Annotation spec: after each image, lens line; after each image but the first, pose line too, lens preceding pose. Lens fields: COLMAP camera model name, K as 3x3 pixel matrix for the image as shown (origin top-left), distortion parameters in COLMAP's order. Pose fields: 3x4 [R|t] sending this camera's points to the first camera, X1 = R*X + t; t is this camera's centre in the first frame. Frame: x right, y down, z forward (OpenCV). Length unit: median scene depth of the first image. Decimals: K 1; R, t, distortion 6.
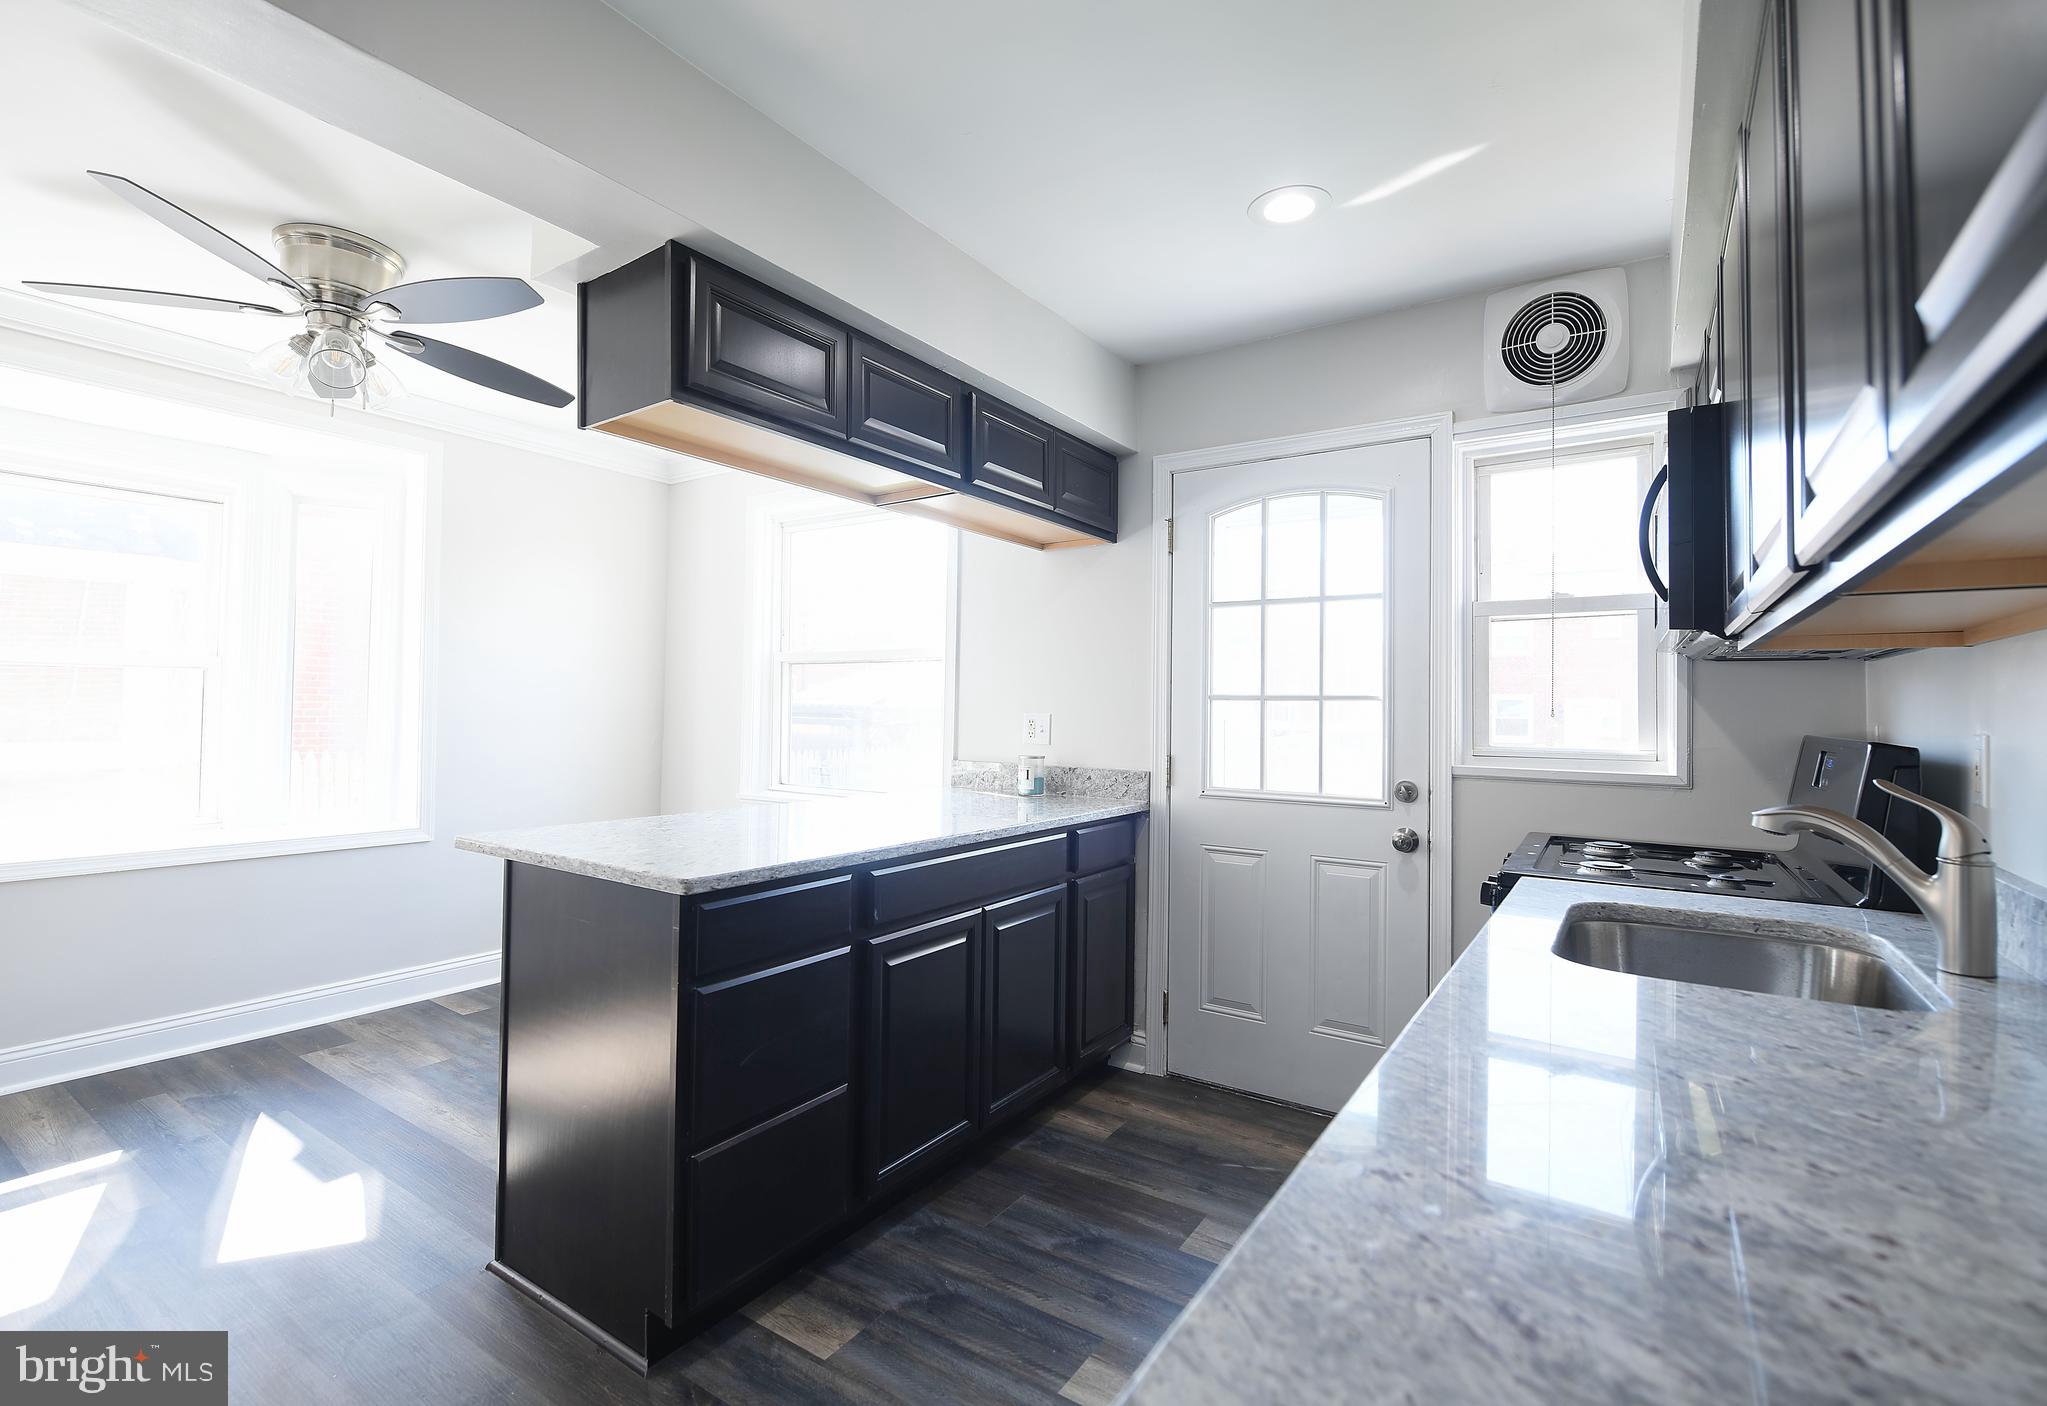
lens RADIAL K [[932.7, 0, 1023.5], [0, 932.7, 703.0], [0, 0, 1]] dist [-0.001817, -0.008251]
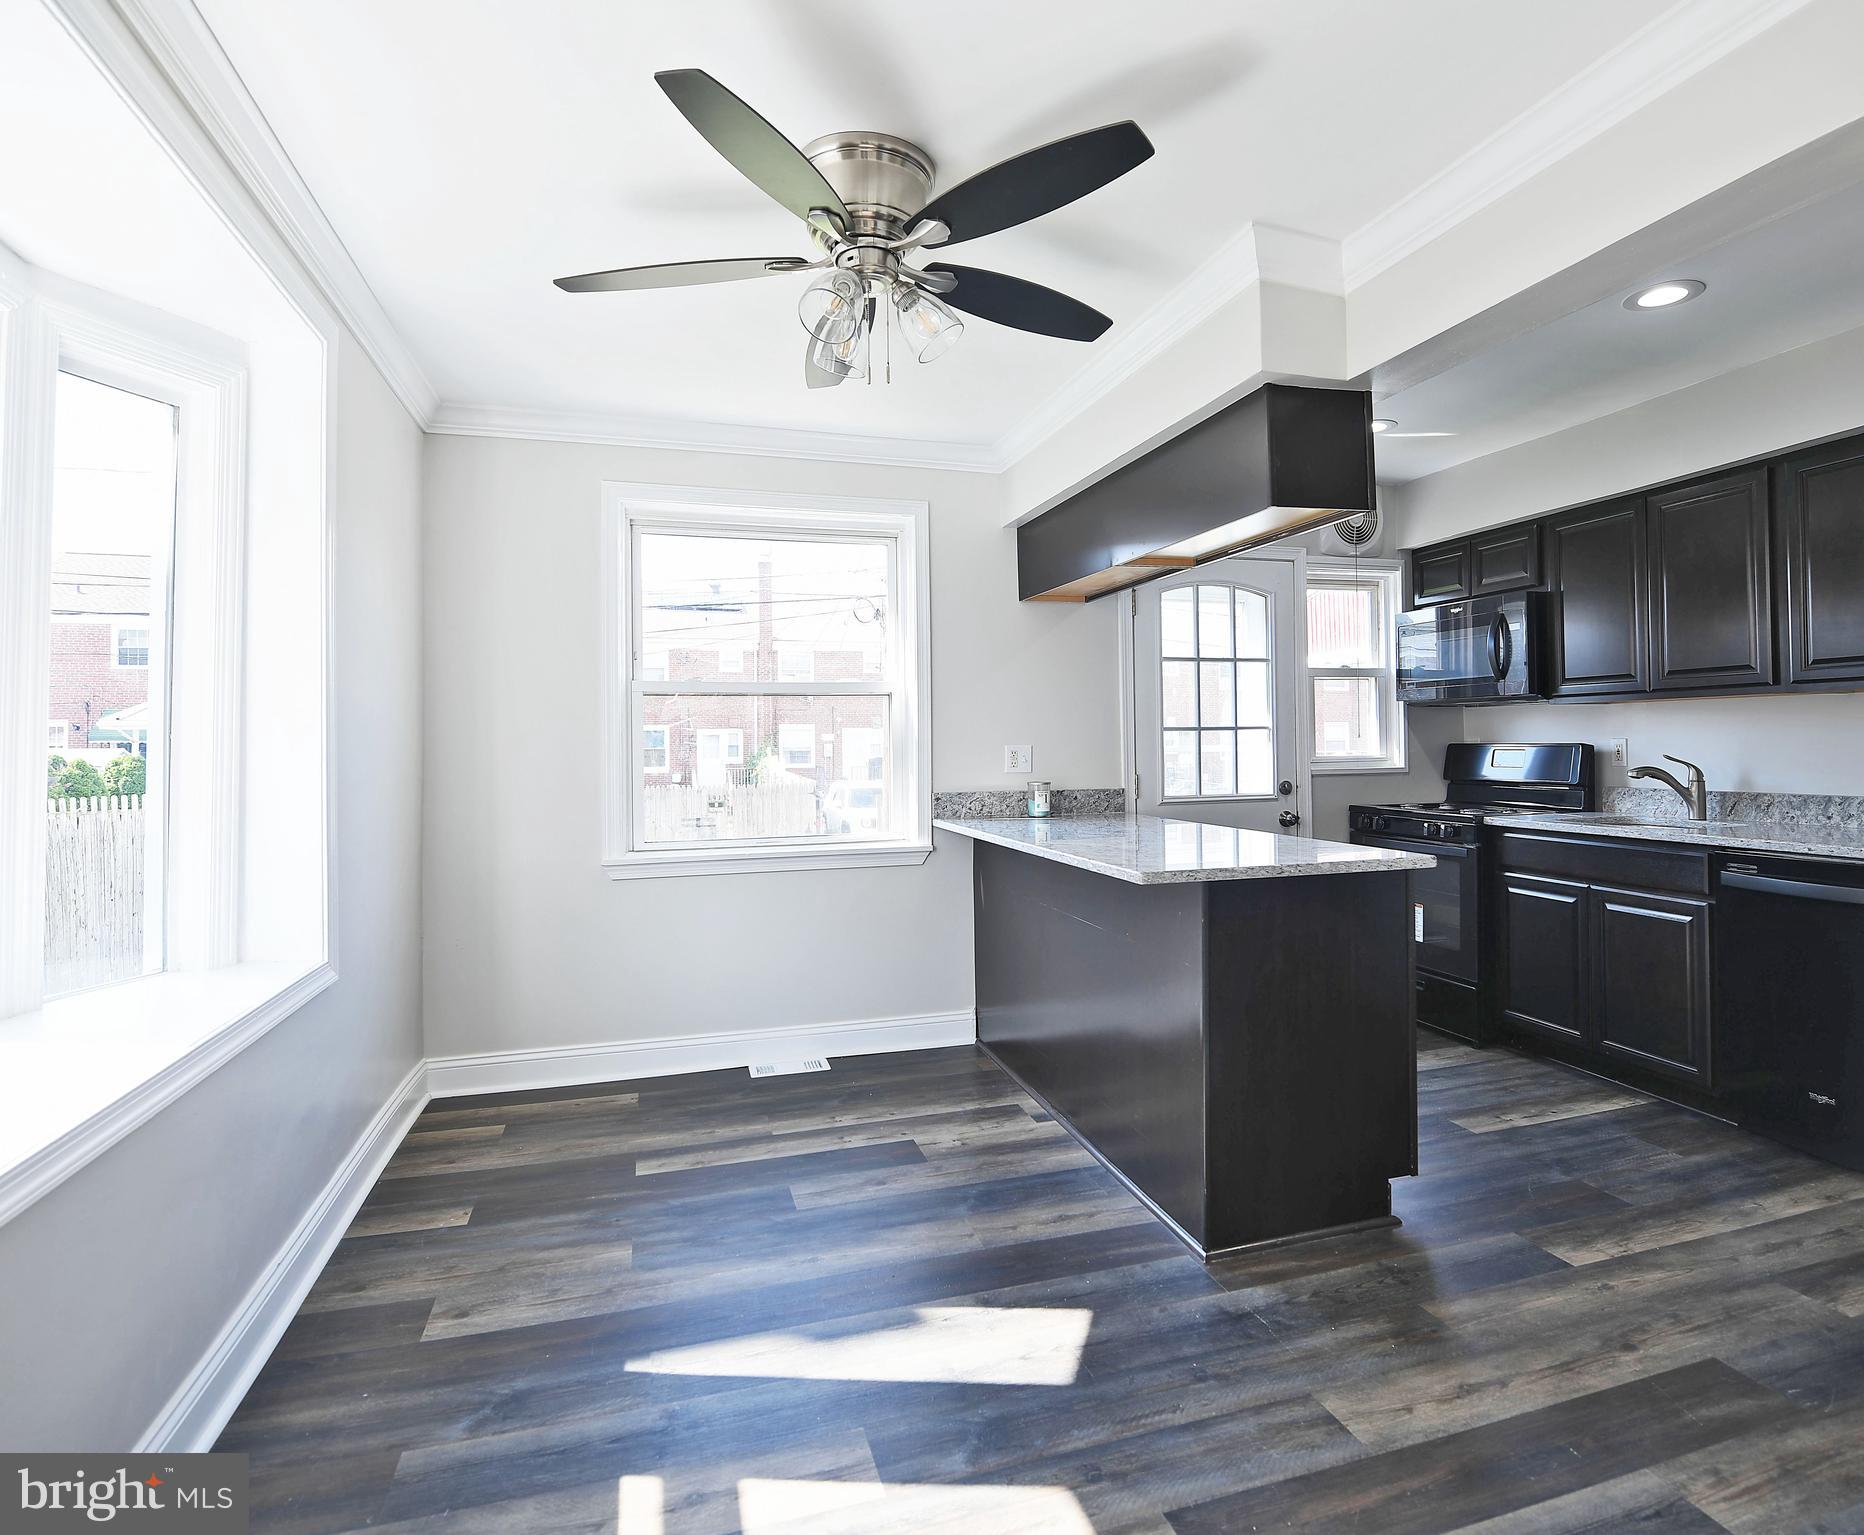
lens RADIAL K [[1013.0, 0, 983.8], [0, 1013.0, 737.1], [0, 0, 1]] dist [-0.017516, -0.002259]
pose [[0.616943, -0.017035, 0.786823, -1.155005], [0.017881, 0.999811, 0.007625, -0.010571], [-0.786805, 0.009365, 0.617131, 0.334591]]
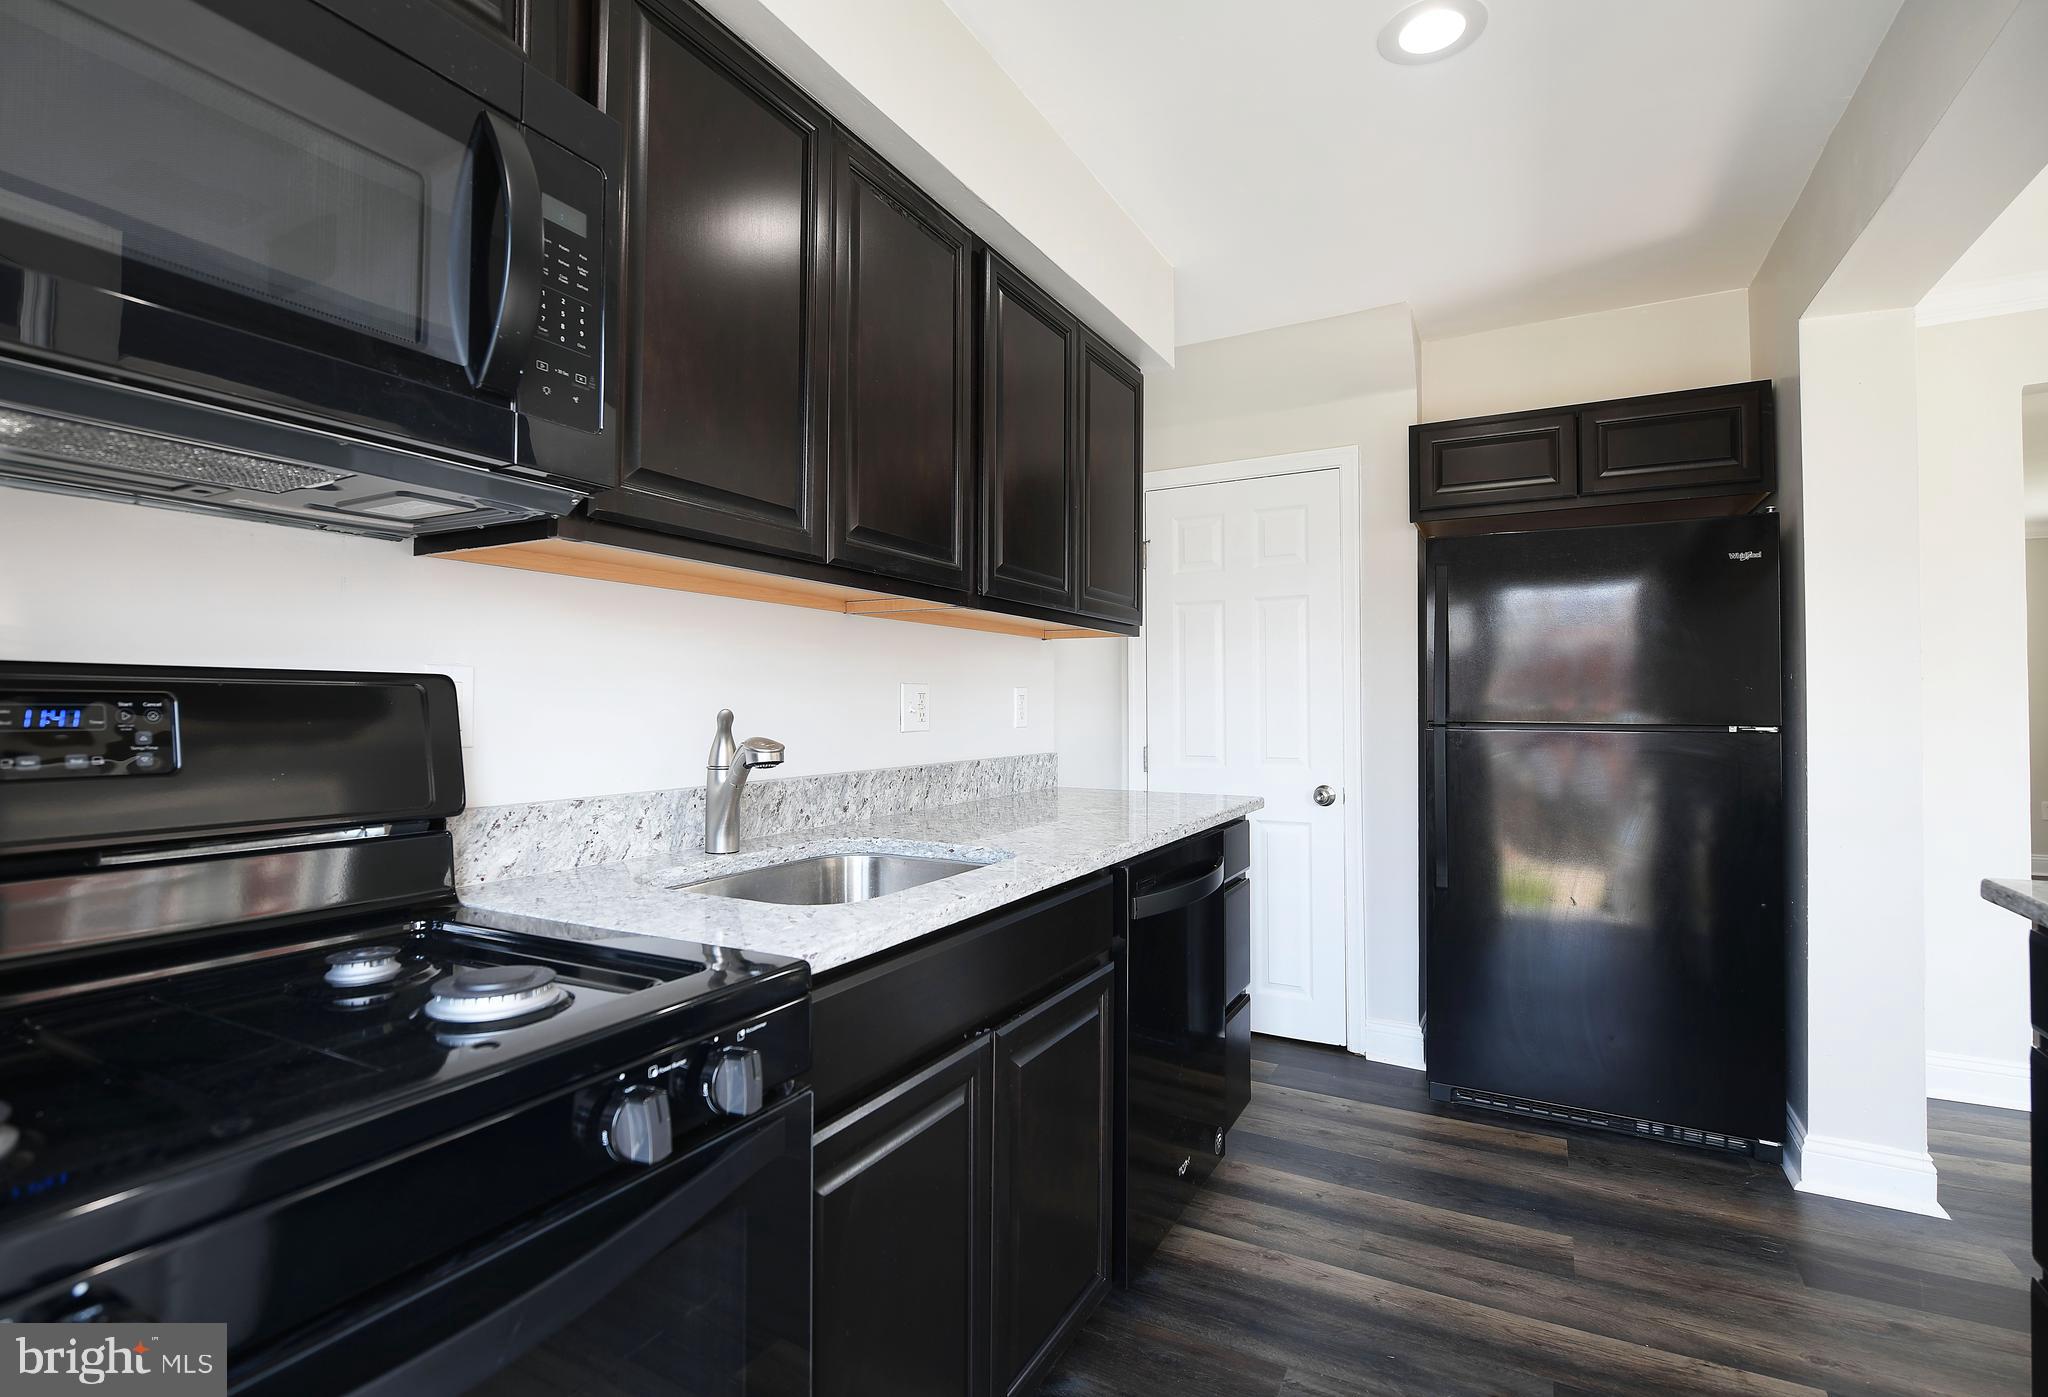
lens RADIAL K [[961.6, 0, 1024.0], [0, 961.6, 698.5], [0, 0, 1]] dist [-0.000987, -0.000125]
pose [[-0.994825, -0.017720, -0.100045, 0.287726], [-0.016501, 0.999779, -0.012996, 0.036004], [0.100253, -0.011278, -0.994898, 0.975716]]
